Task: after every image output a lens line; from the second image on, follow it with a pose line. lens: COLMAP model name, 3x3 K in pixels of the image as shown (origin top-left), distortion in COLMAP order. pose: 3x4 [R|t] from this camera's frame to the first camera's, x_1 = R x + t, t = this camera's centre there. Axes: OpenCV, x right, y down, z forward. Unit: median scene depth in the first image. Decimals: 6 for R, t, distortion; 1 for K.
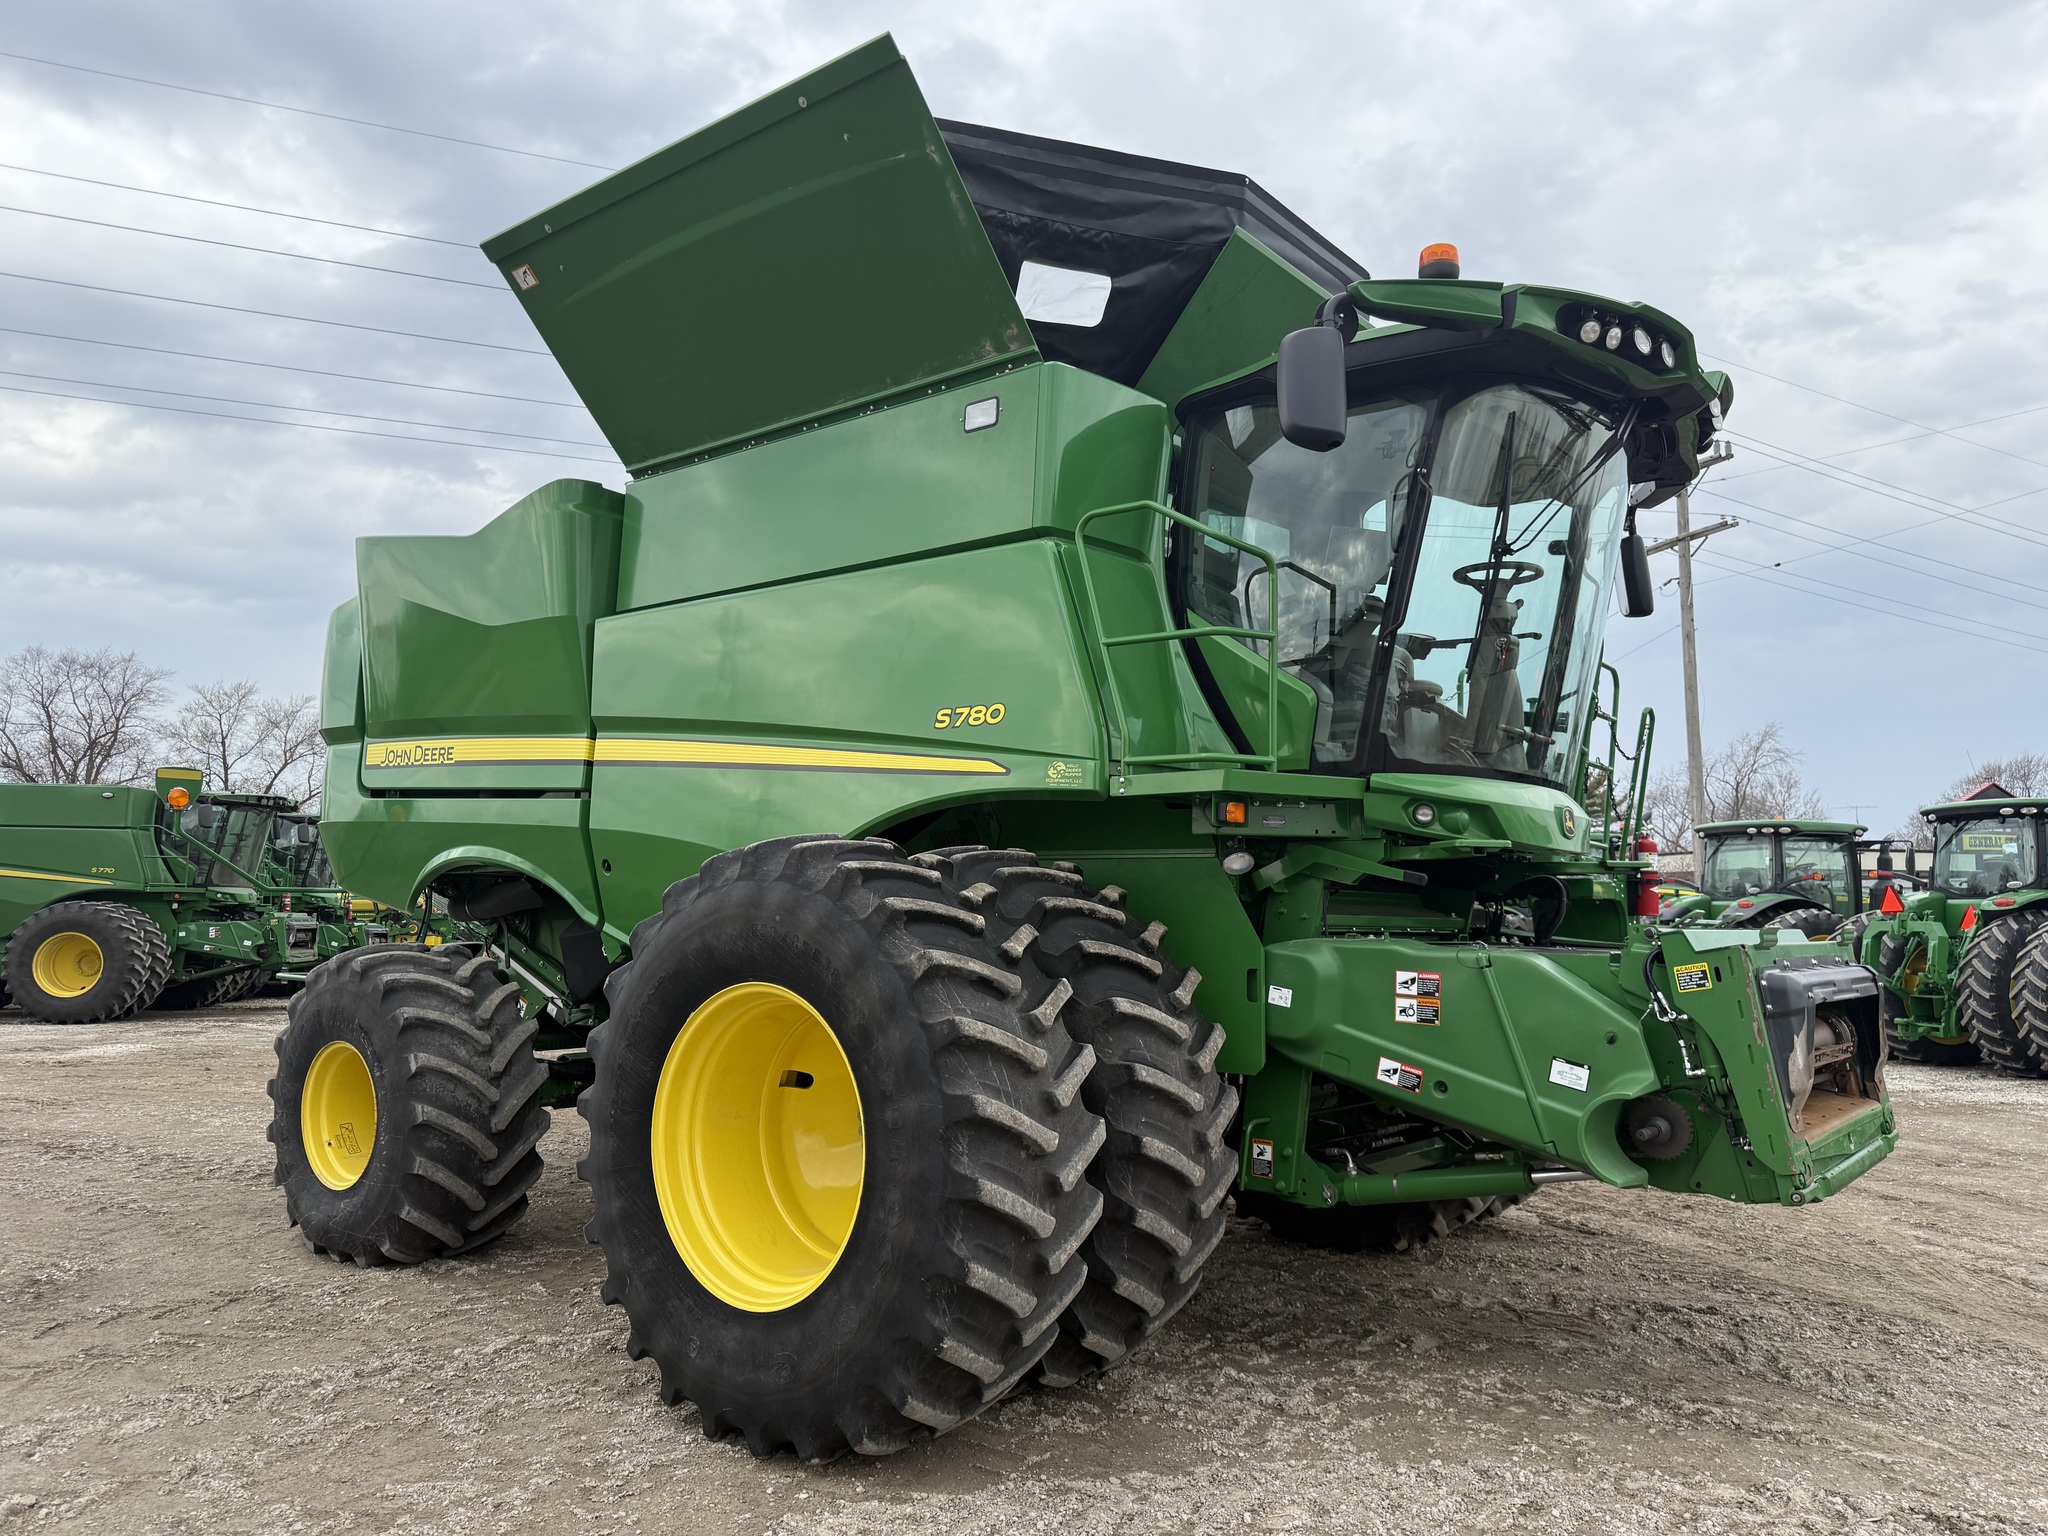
lens RADIAL K [[1500.4, 0, 1003.2], [0, 1500.4, 764.9], [0, 0, 1]] dist [0.071164, -0.072243]
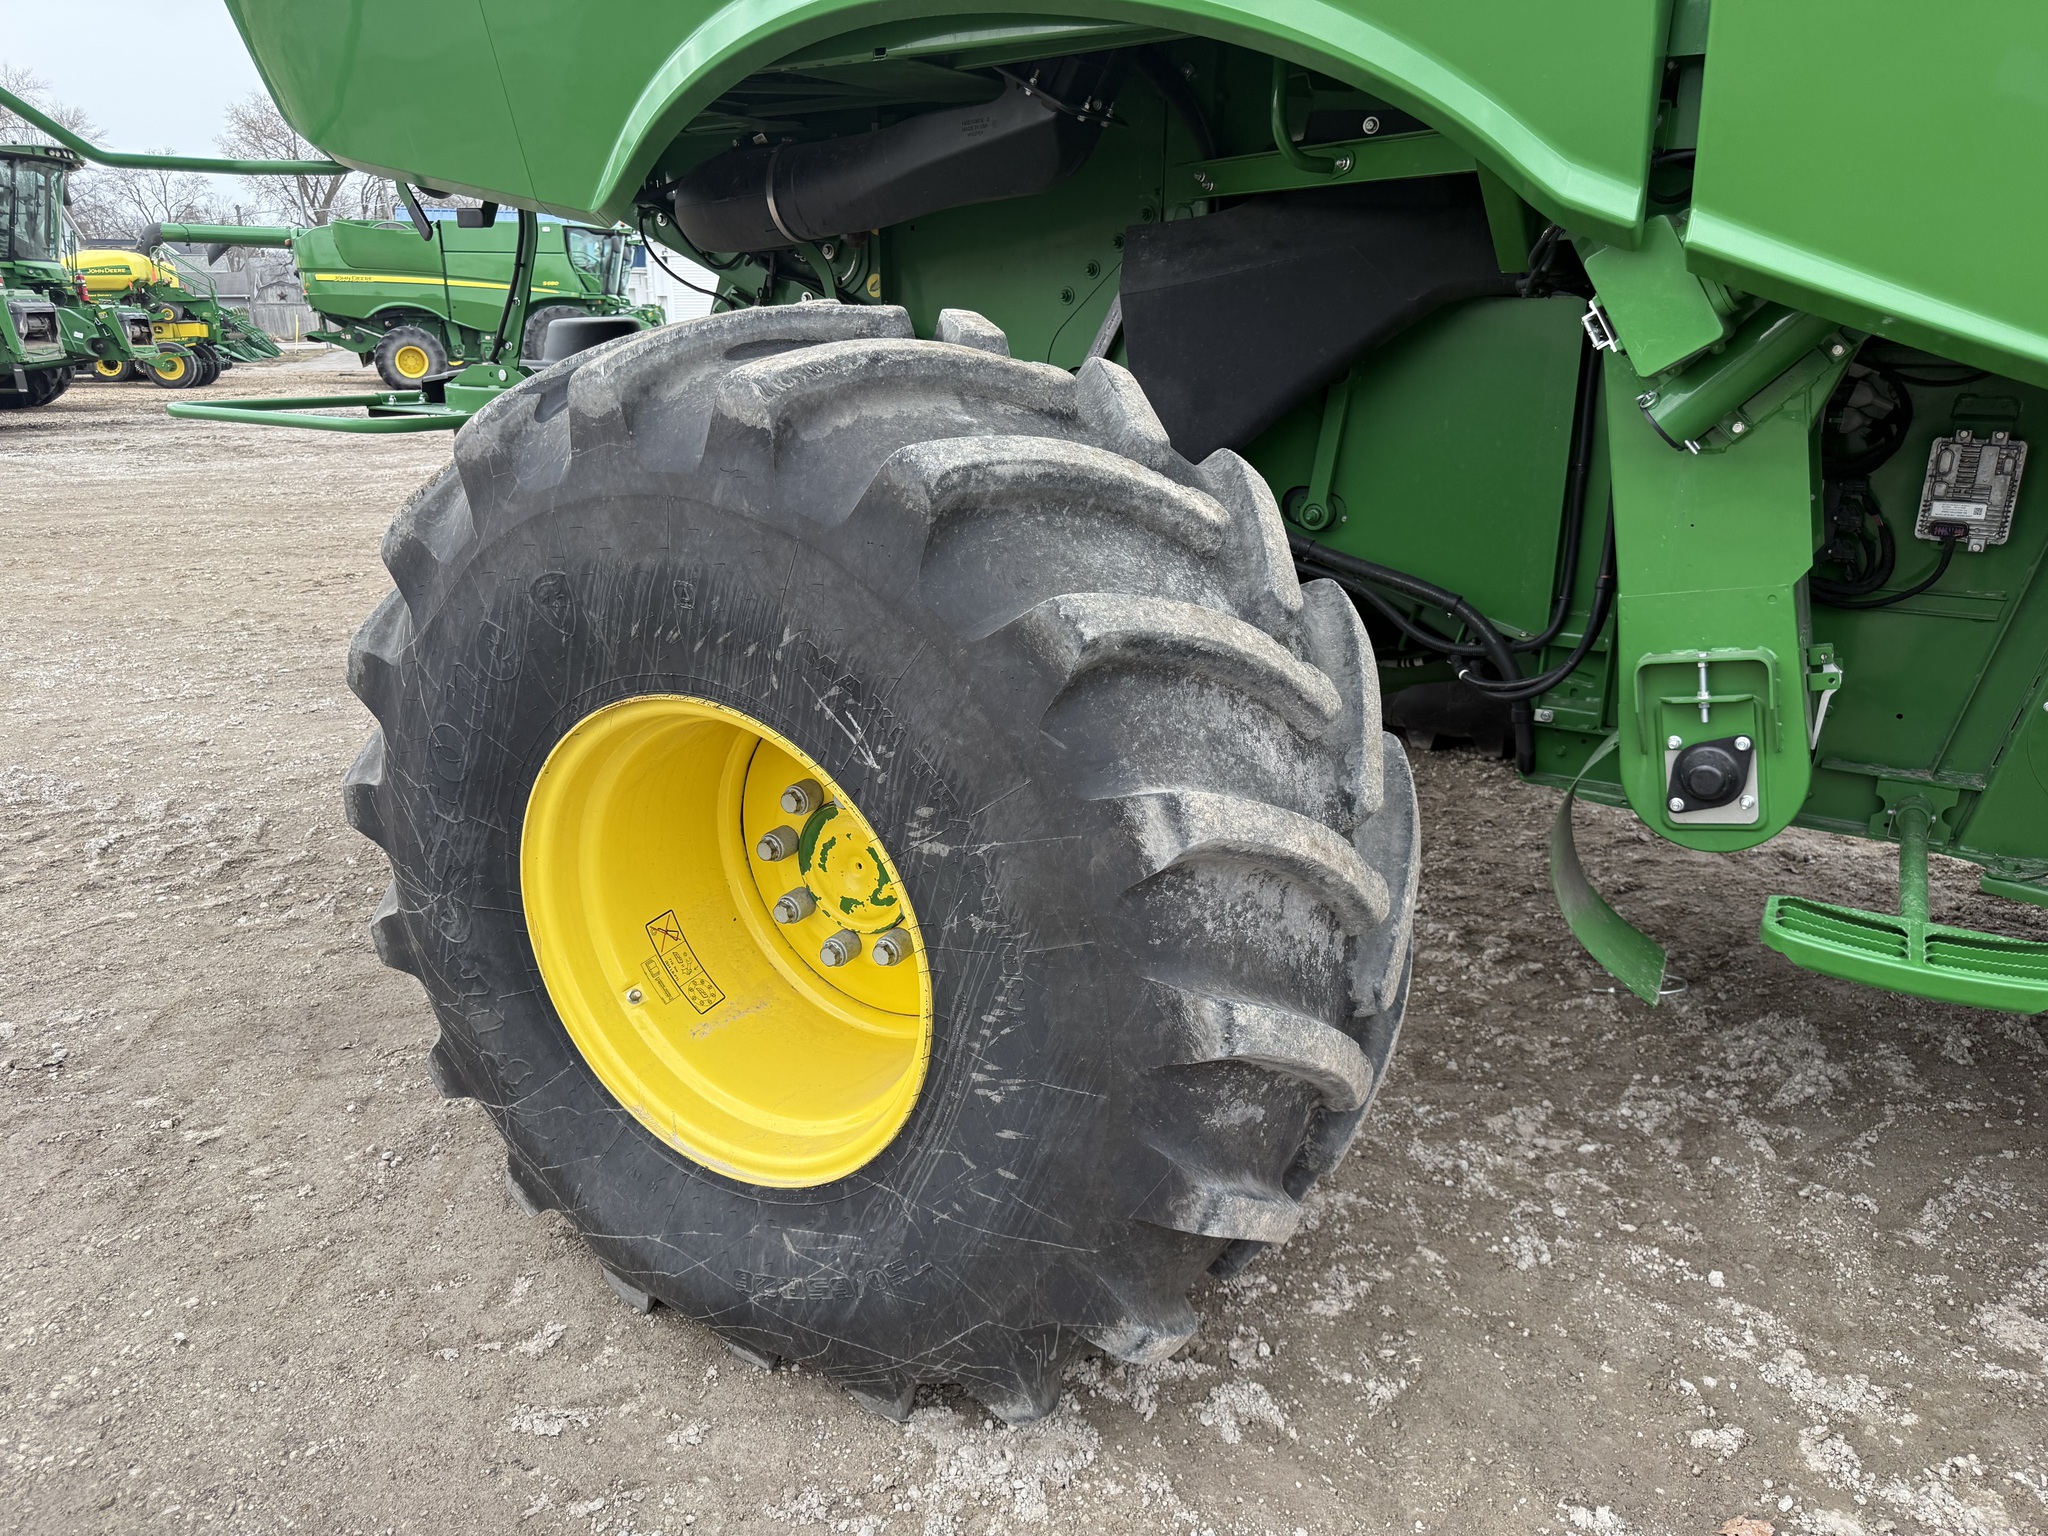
lens RADIAL K [[1500.4, 0, 1004.8], [0, 1500.4, 776.7], [0, 0, 1]] dist [0.071164, -0.072243]
pose [[0.990456, -0.049239, 0.128731, -0.426177], [-0.005225, 0.919922, 0.392066, 0.094674], [-0.137728, -0.388997, 0.910886, 0.767768]]
